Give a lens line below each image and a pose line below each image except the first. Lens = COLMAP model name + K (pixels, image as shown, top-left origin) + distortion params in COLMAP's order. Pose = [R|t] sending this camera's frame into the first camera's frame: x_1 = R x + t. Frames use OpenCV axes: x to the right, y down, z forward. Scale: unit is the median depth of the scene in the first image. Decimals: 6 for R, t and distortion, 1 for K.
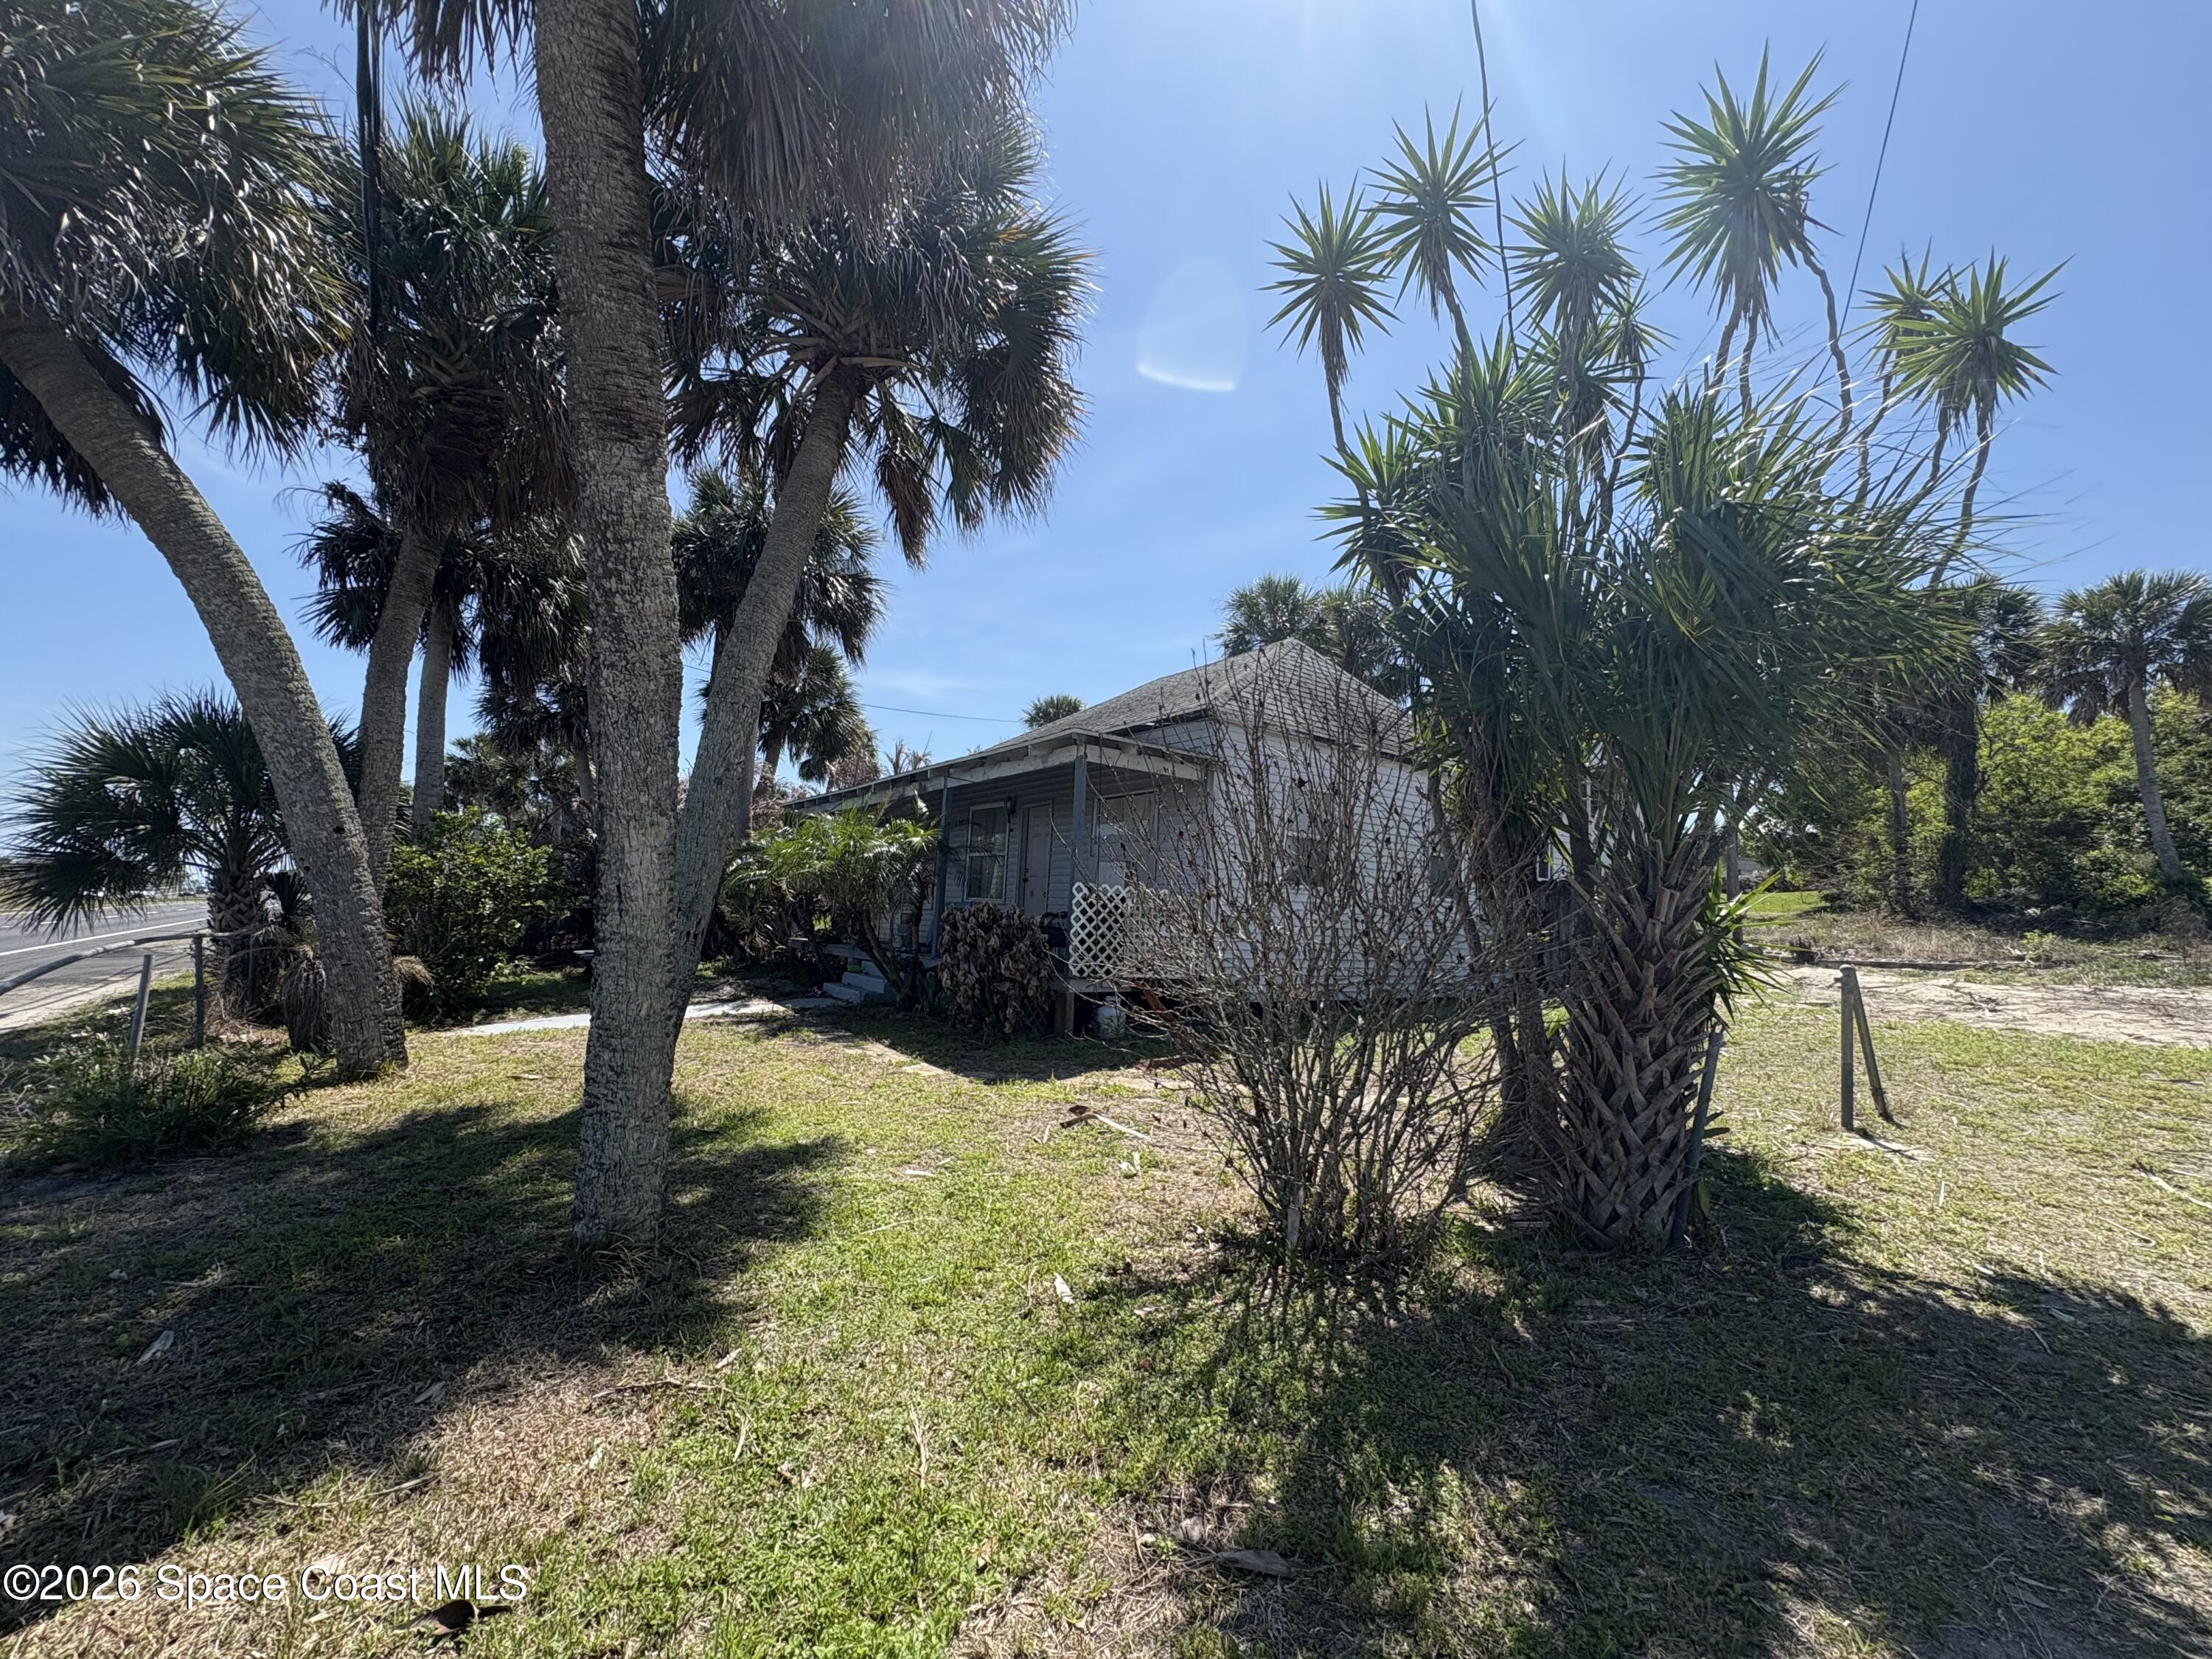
lens RADIAL K [[861.2, 0, 1099.9], [0, 861.2, 838.0], [0, 0, 1]] dist [-0.000001, 0.000196]
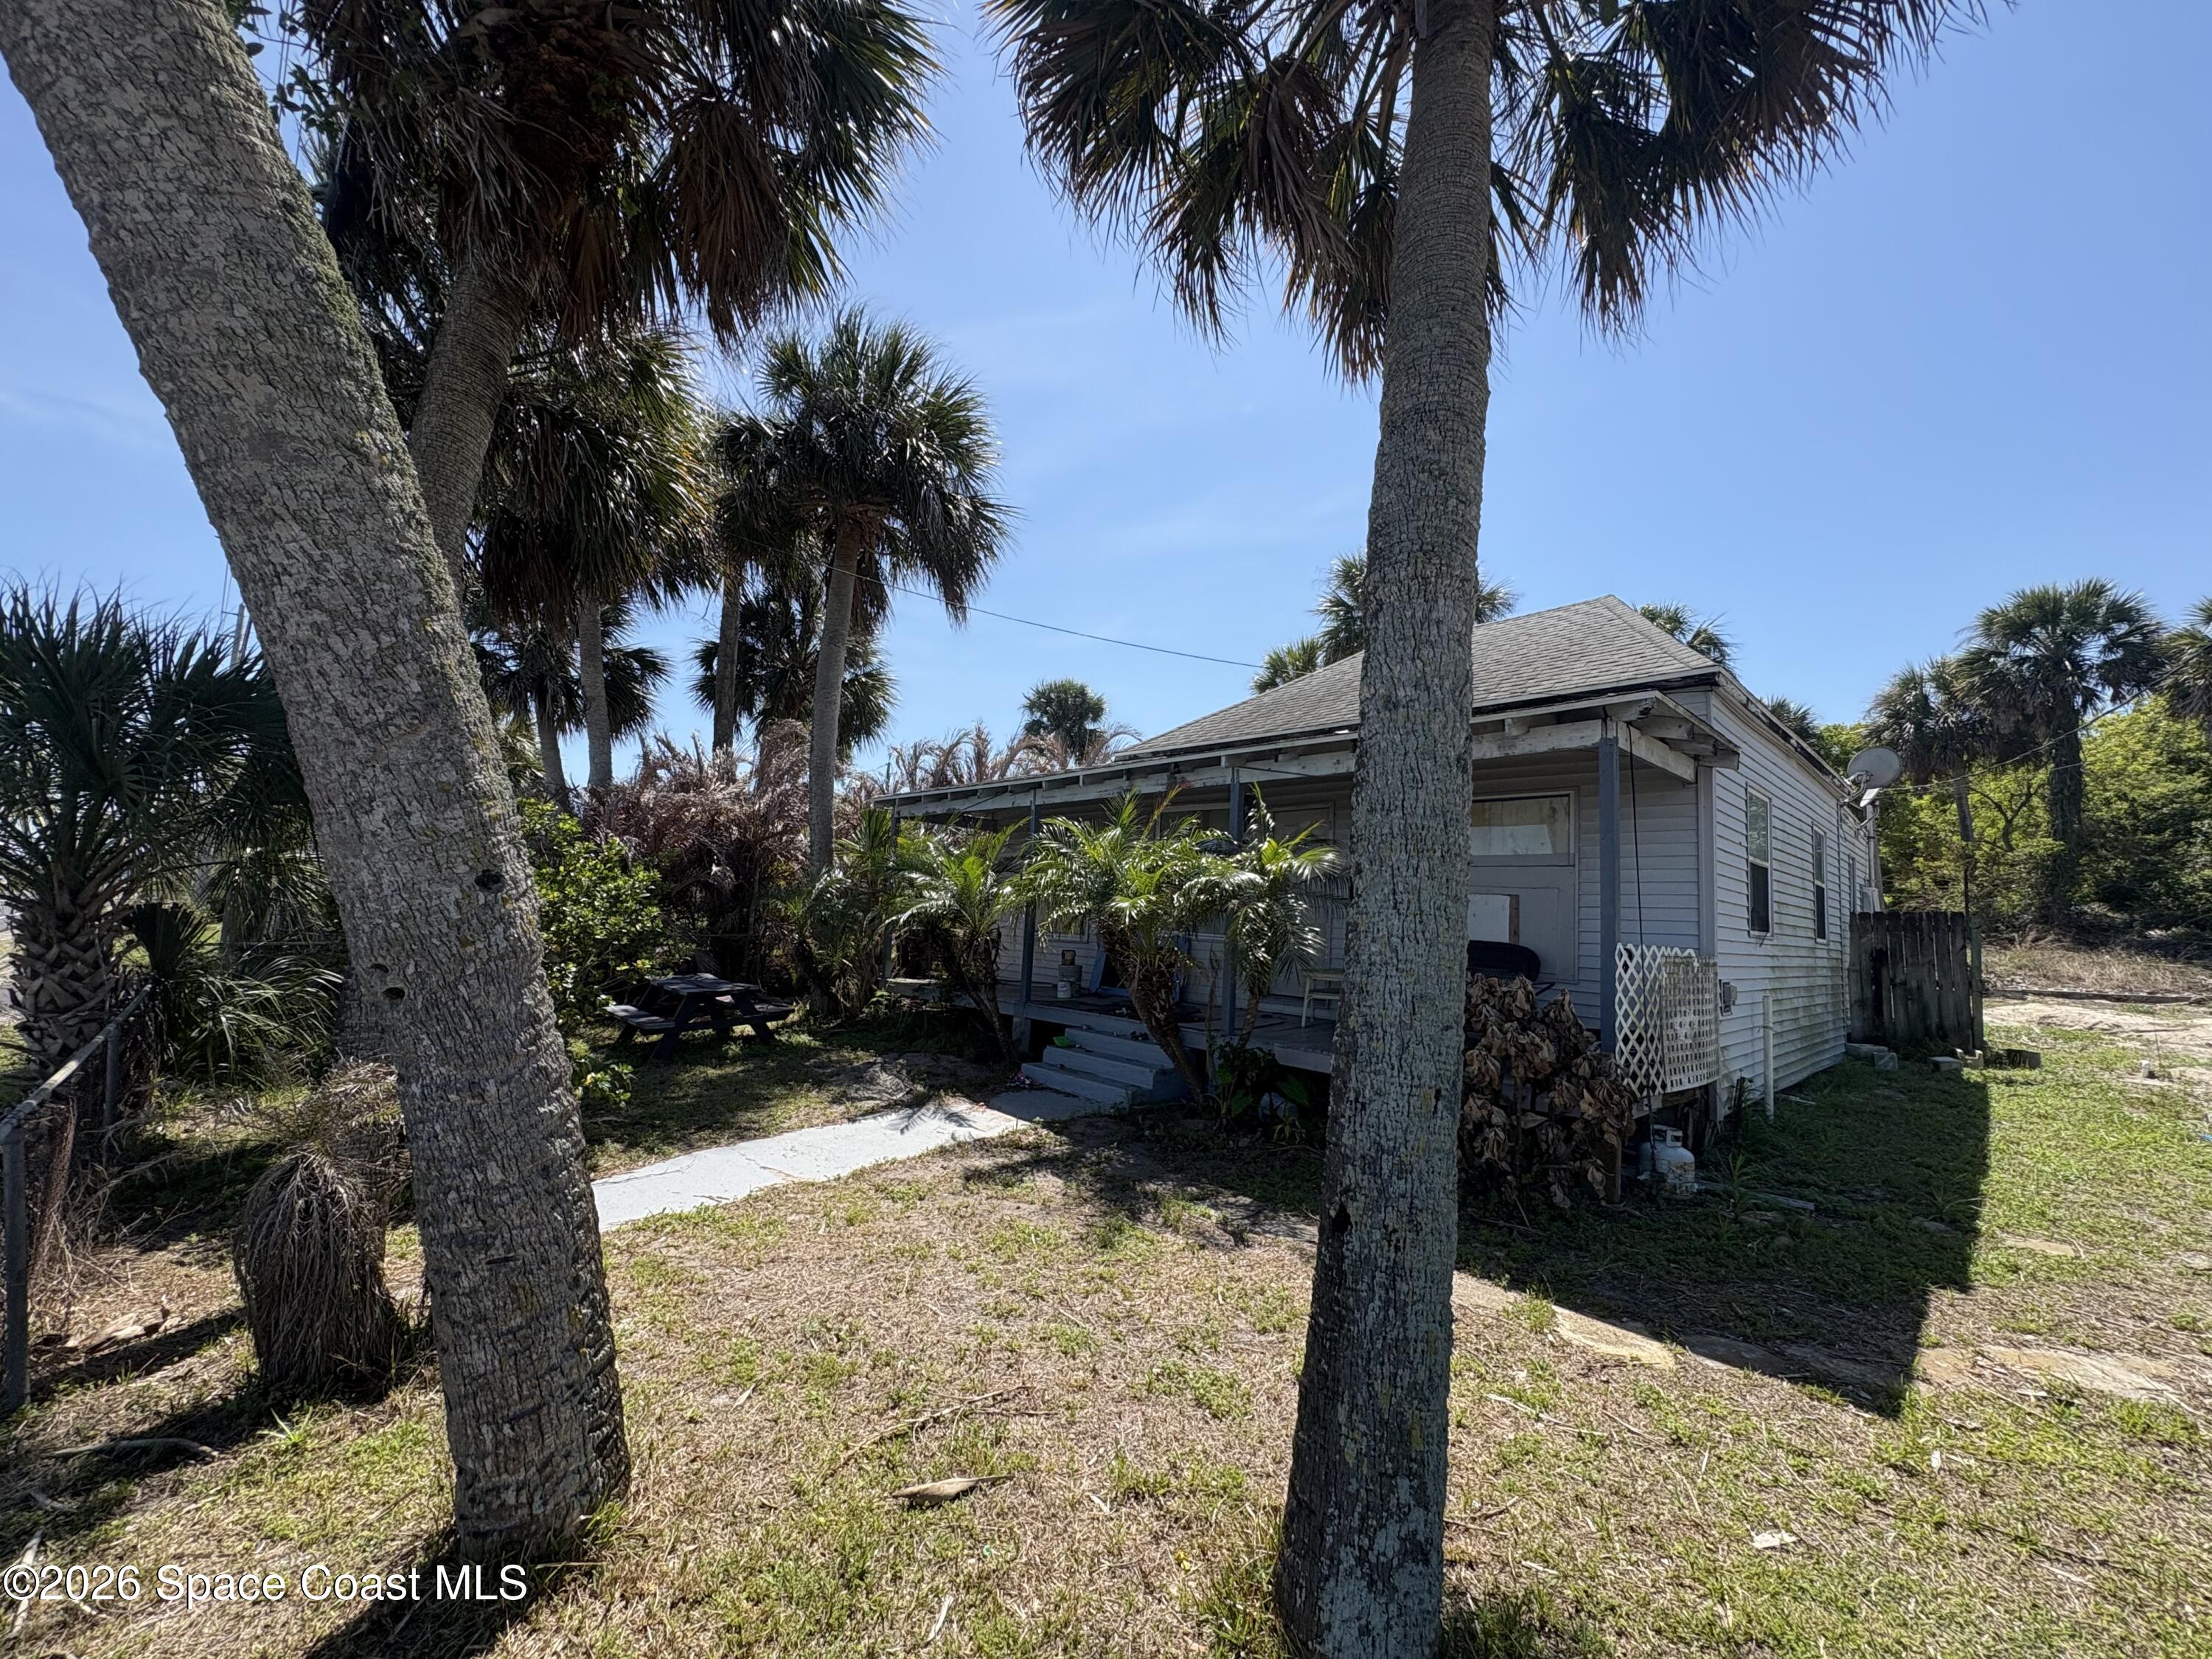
lens RADIAL K [[867.7, 0, 1096.2], [0, 867.7, 835.2], [0, 0, 1]] dist [0.000759, 0.000264]
pose [[0.994549, 0.011796, 0.103602, -0.252333], [-0.012063, 0.999925, 0.001953, -0.011619], [-0.103571, -0.003192, 0.994617, 0.233555]]
